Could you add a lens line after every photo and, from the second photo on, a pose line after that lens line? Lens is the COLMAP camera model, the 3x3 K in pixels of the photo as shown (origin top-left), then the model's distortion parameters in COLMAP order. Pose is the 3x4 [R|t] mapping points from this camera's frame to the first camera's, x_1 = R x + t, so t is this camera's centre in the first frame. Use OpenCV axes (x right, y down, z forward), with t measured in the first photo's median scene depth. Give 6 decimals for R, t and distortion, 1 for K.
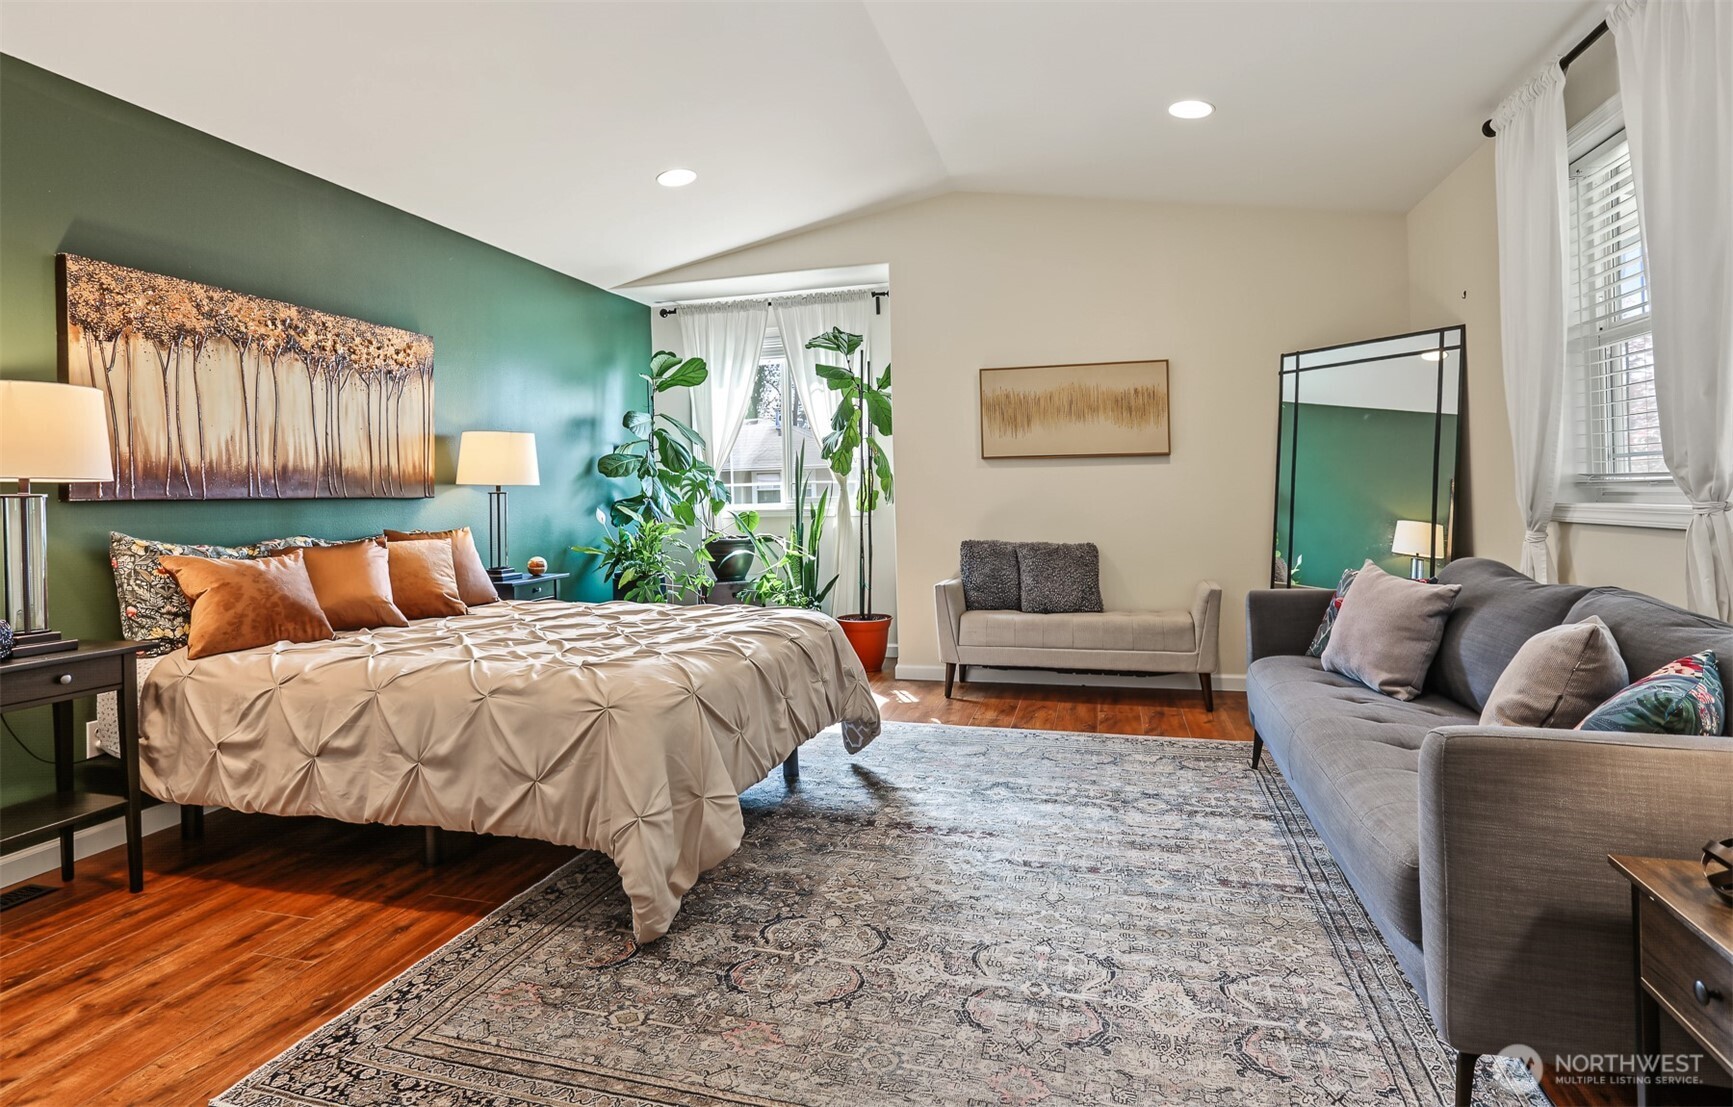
lens RADIAL K [[874.4, 0, 865.9], [0, 874.4, 561.1], [0, 0, 1]] dist [-0.010884, 0.001250]
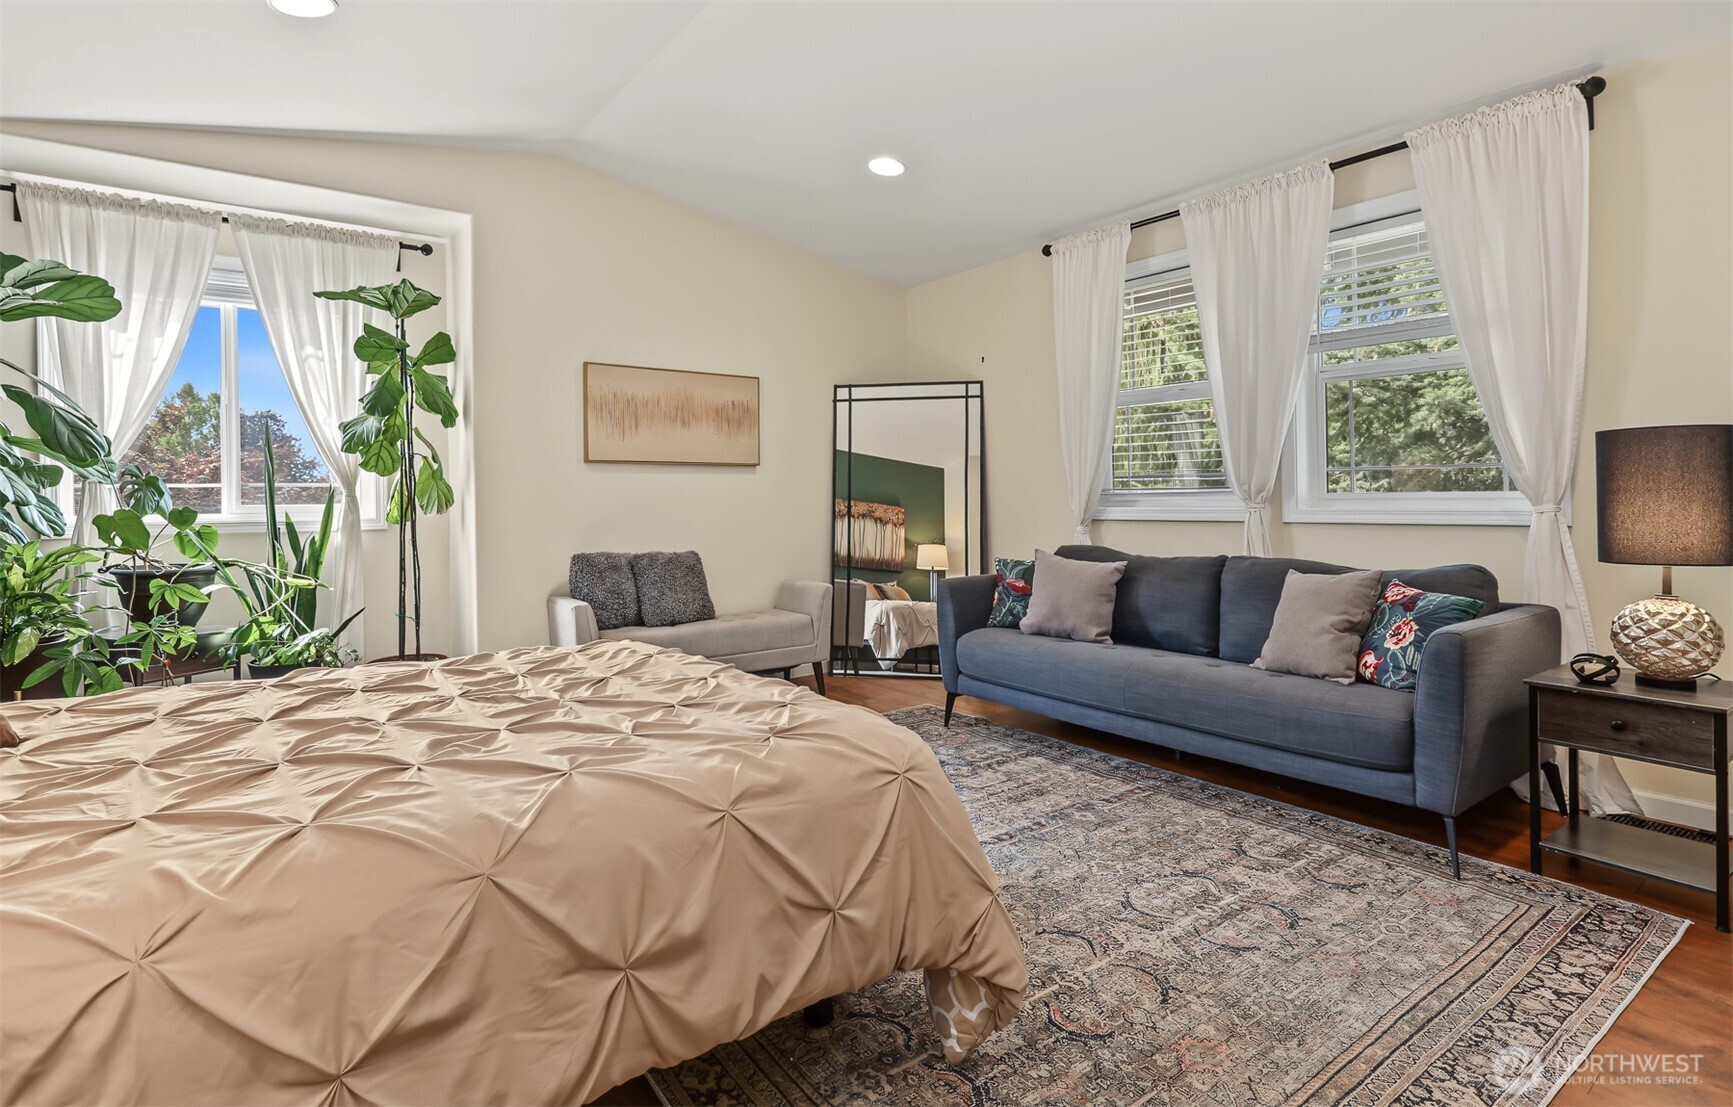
lens RADIAL K [[843.3, 0, 866.5], [0, 843.3, 553.5], [0, 0, 1]] dist [-0.011032, 0.000640]
pose [[0.609783, -0.040259, 0.791545, -0.647434], [0.060989, 0.998131, 0.003782, -0.016155], [-0.790218, 0.045969, 0.611099, 0.431550]]
